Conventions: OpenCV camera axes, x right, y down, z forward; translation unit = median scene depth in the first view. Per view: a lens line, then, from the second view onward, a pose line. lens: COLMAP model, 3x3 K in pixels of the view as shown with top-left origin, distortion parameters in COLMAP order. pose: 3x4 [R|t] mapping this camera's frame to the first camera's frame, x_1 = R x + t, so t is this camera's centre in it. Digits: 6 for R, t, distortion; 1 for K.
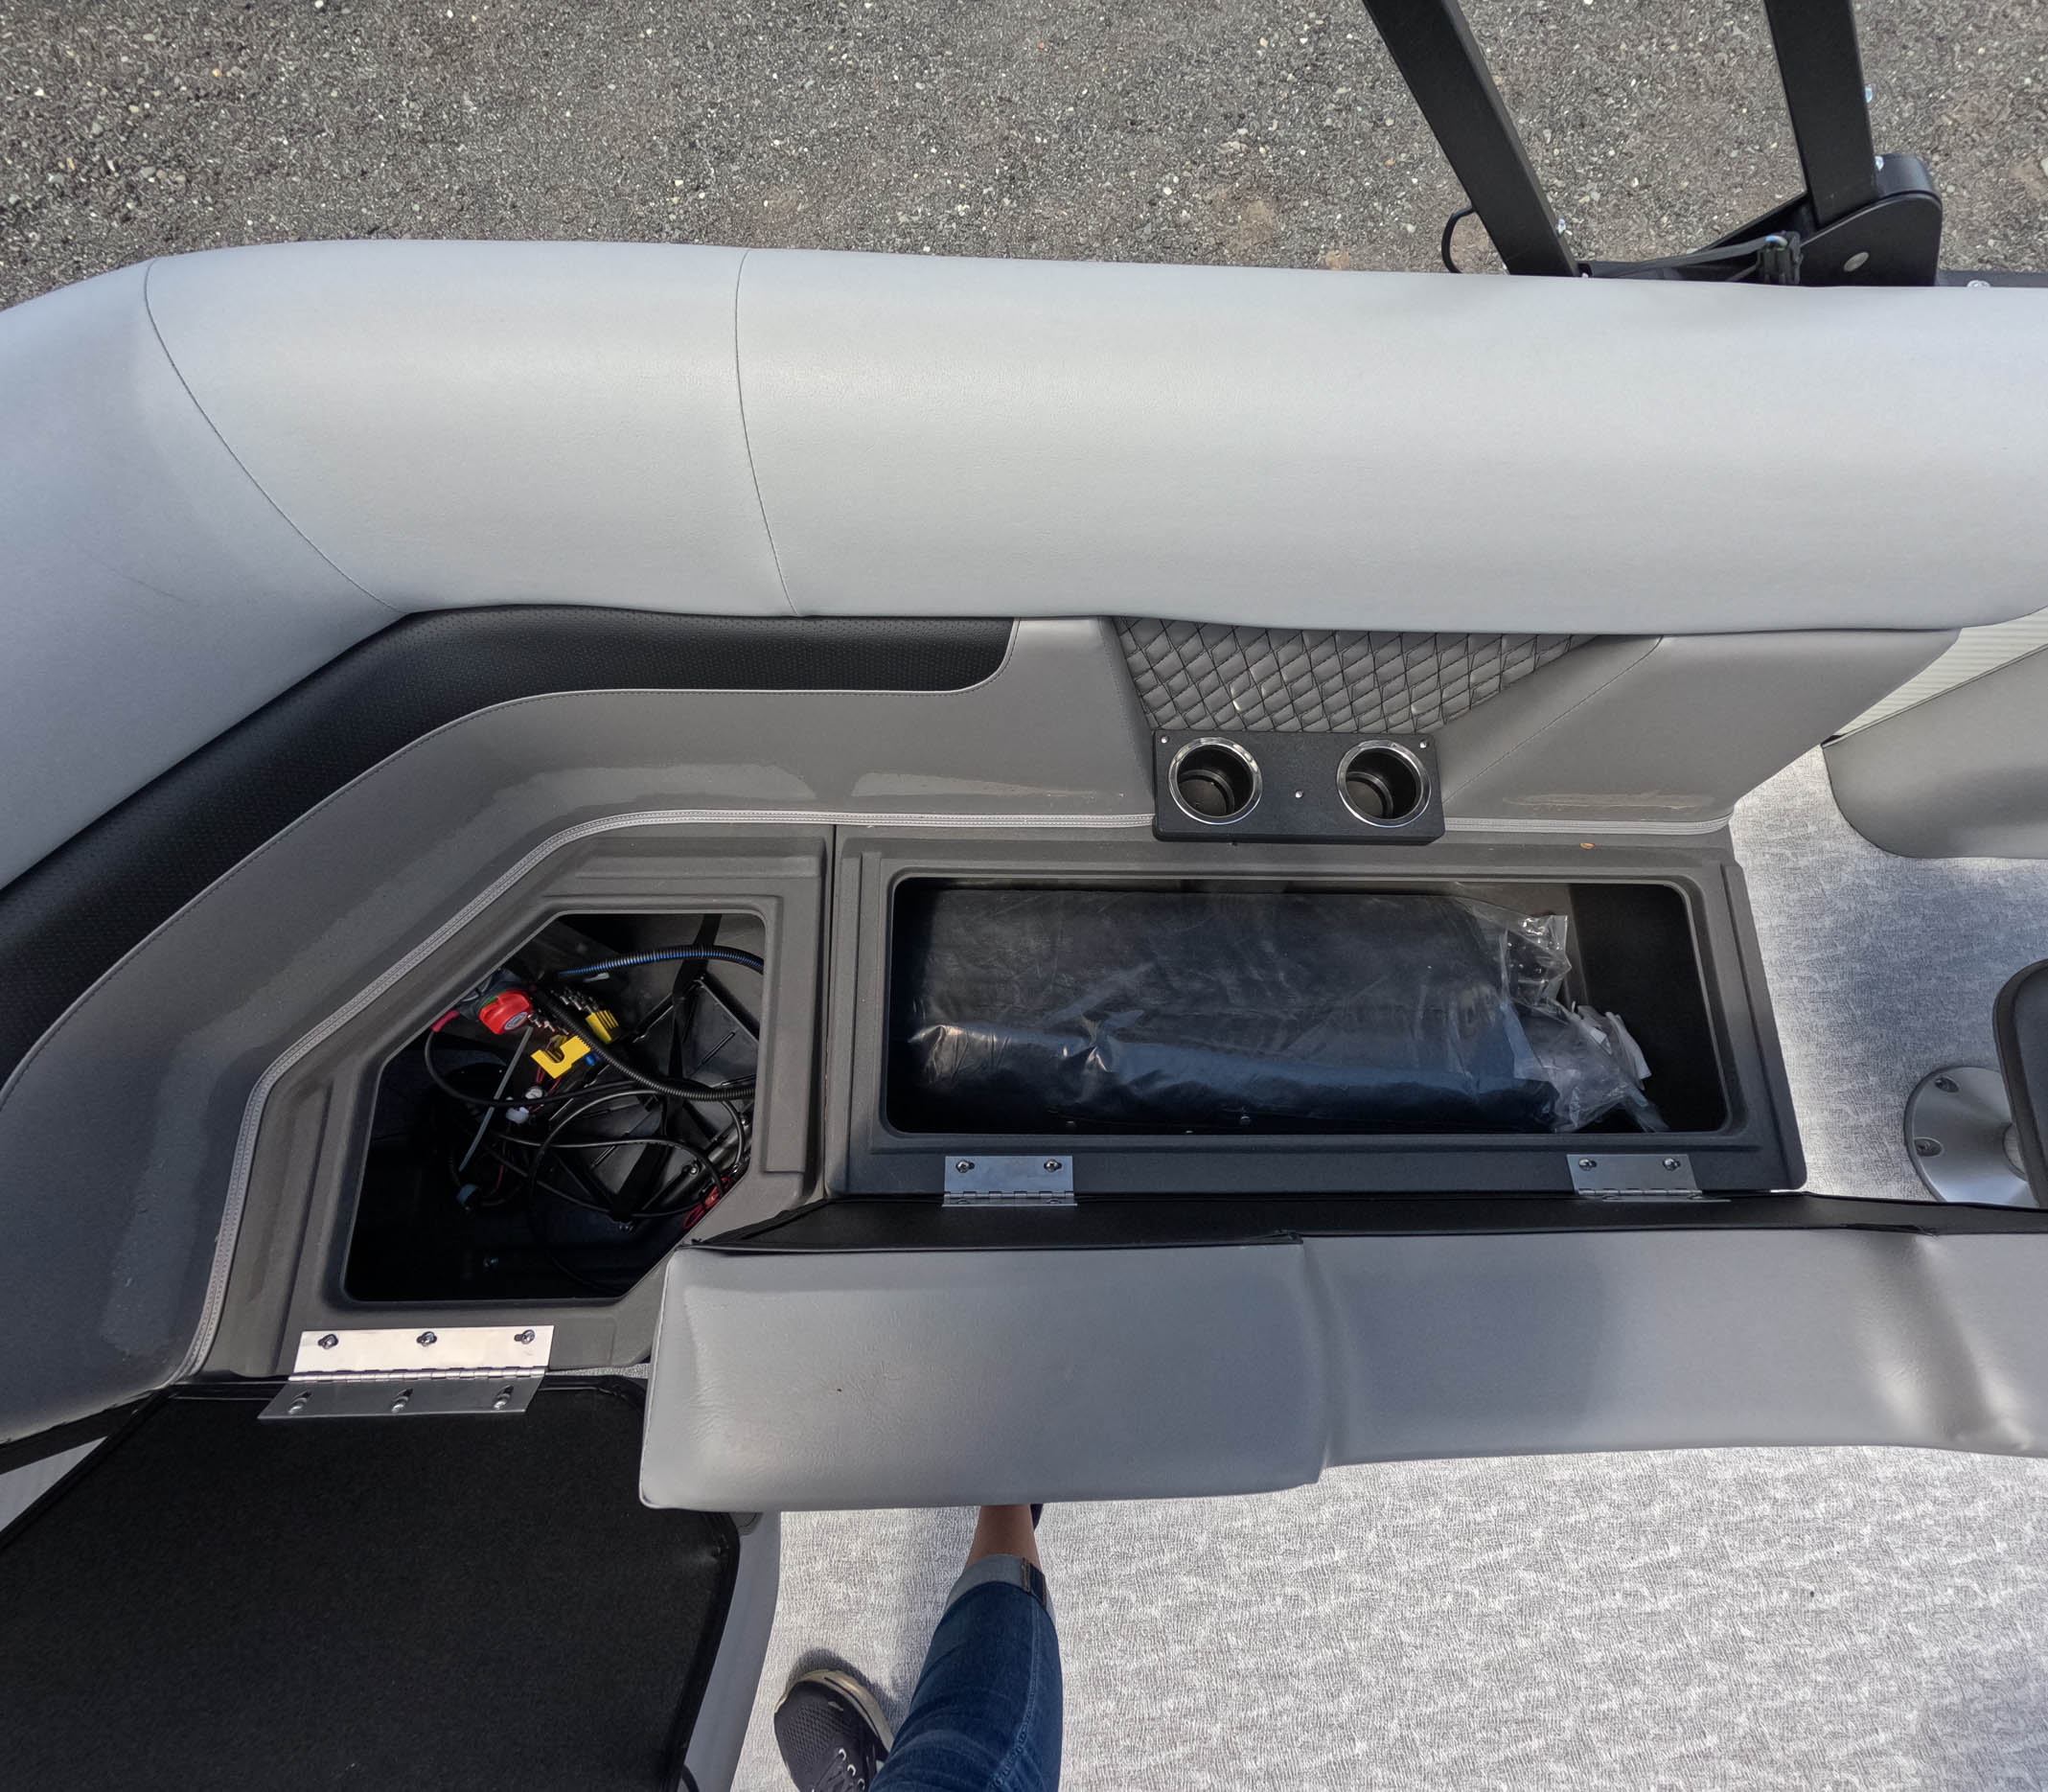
lens RADIAL K [[846.3, 0, 1021.5], [0, 846.3, 883.6], [0, 0, 1]] dist [0.002332, 0.000229]
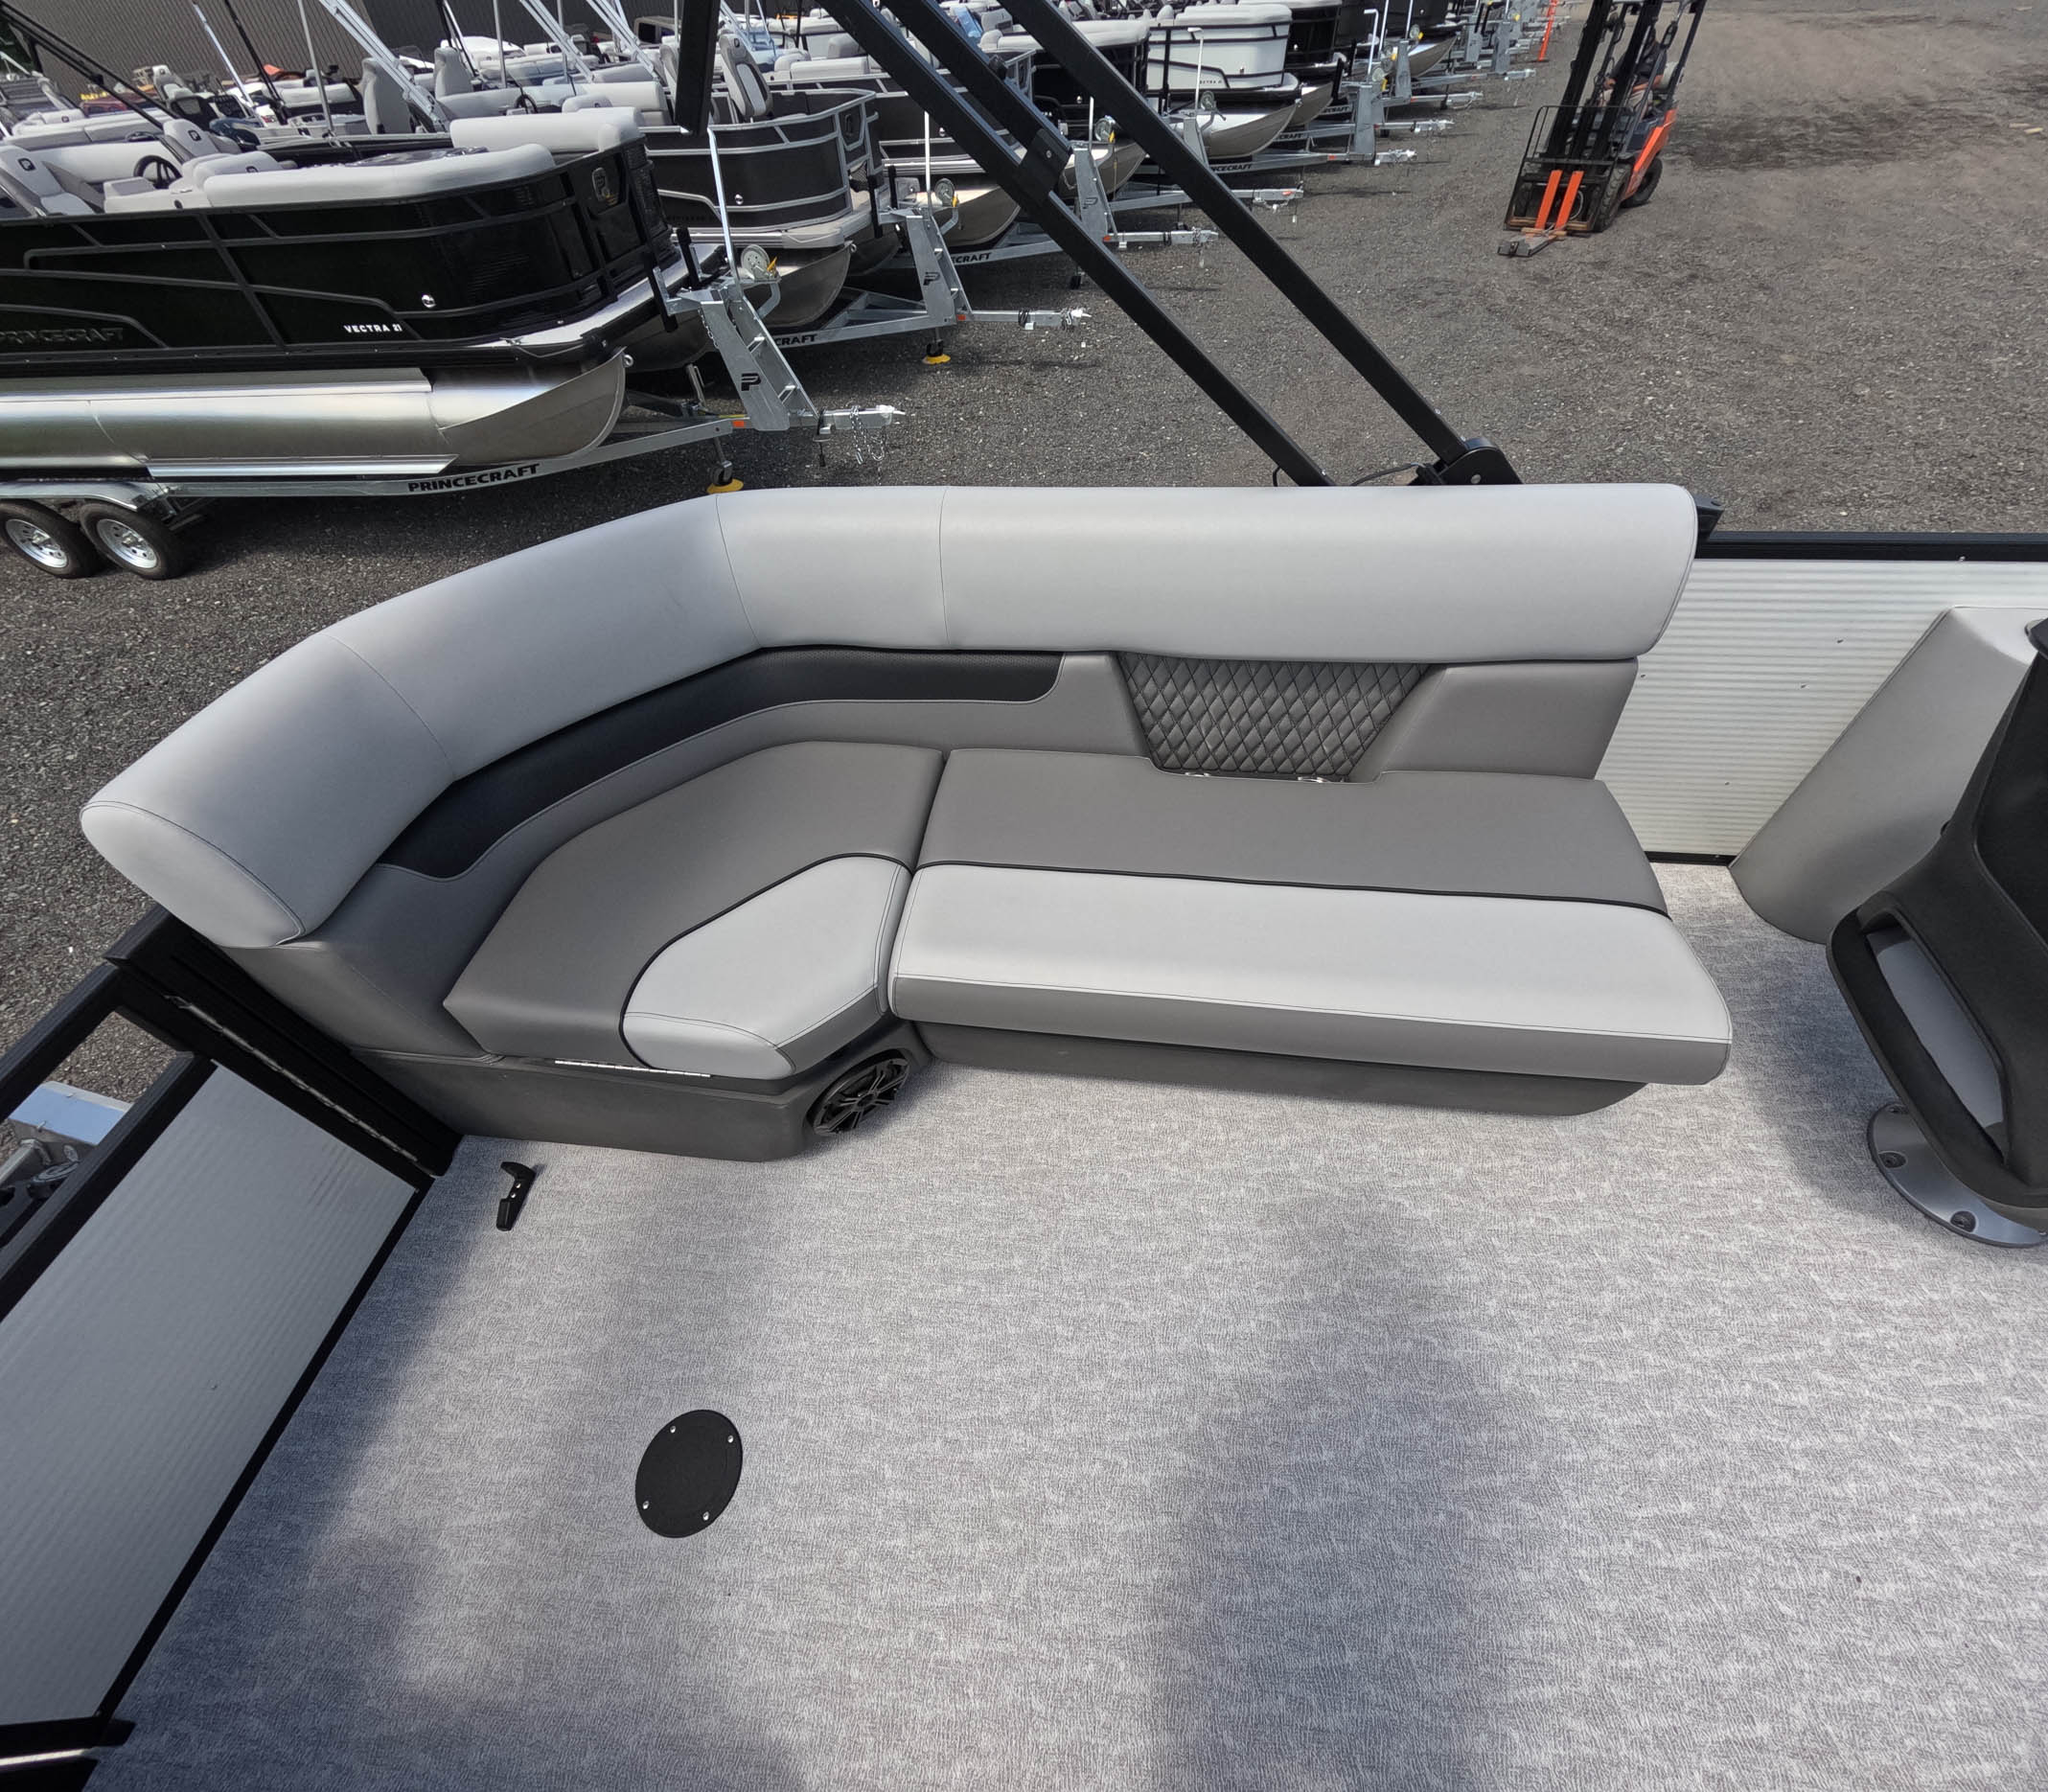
lens RADIAL K [[846.3, 0, 1021.5], [0, 846.3, 883.6], [0, 0, 1]] dist [0.002332, 0.000229]
pose [[0.987428, 0.032416, -0.154713, 0.143052], [-0.098434, 0.891915, -0.441360, 0.666936], [0.123683, 0.451040, 0.883892, -0.290045]]
